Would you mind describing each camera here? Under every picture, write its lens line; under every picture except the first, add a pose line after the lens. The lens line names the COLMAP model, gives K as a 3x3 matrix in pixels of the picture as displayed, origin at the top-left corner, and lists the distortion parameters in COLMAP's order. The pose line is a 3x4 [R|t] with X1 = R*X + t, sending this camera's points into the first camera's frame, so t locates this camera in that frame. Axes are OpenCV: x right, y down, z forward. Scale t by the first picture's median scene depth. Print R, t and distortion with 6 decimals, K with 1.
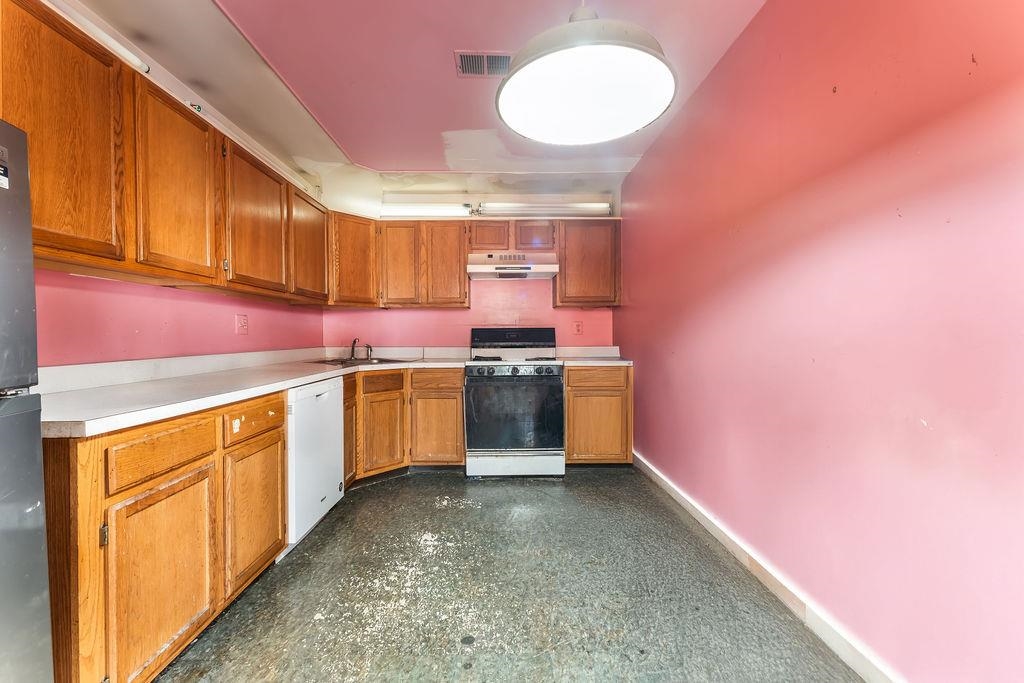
lens RADIAL K [[412.8, 0, 510.1], [0, 412.8, 343.3], [0, 0, 1]] dist [0.000366, 0.000268]
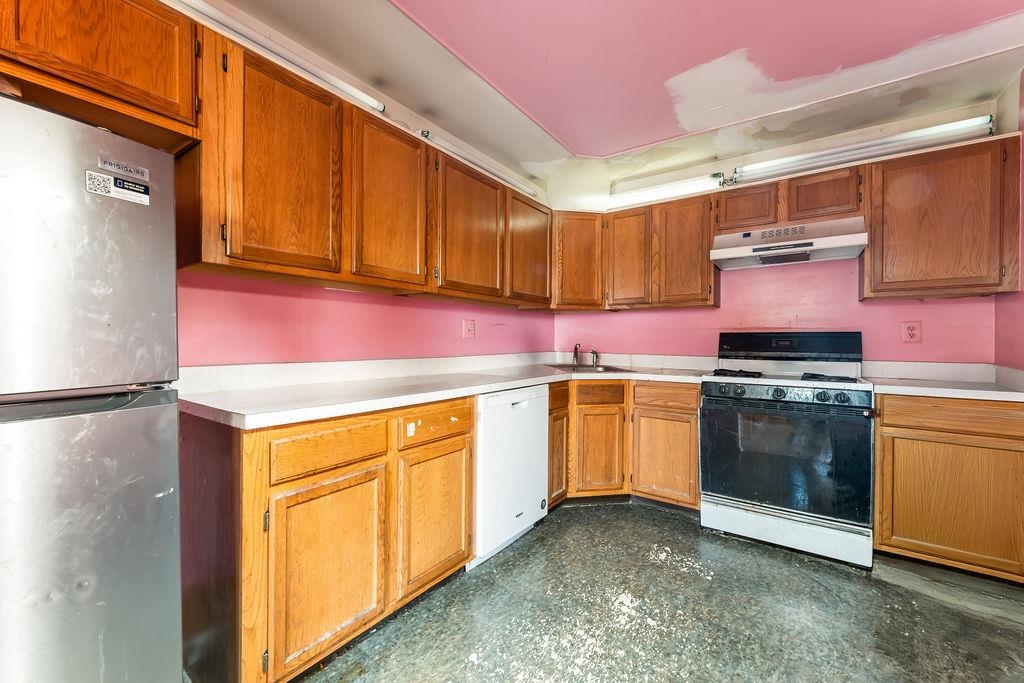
lens RADIAL K [[412.8, 0, 510.1], [0, 412.8, 343.3], [0, 0, 1]] dist [0.000366, 0.000268]
pose [[0.803372, 0.014651, -0.595297, 0.073075], [-0.022190, 0.999740, -0.005341, -0.004898], [0.595064, 0.017501, 0.803488, 0.207965]]
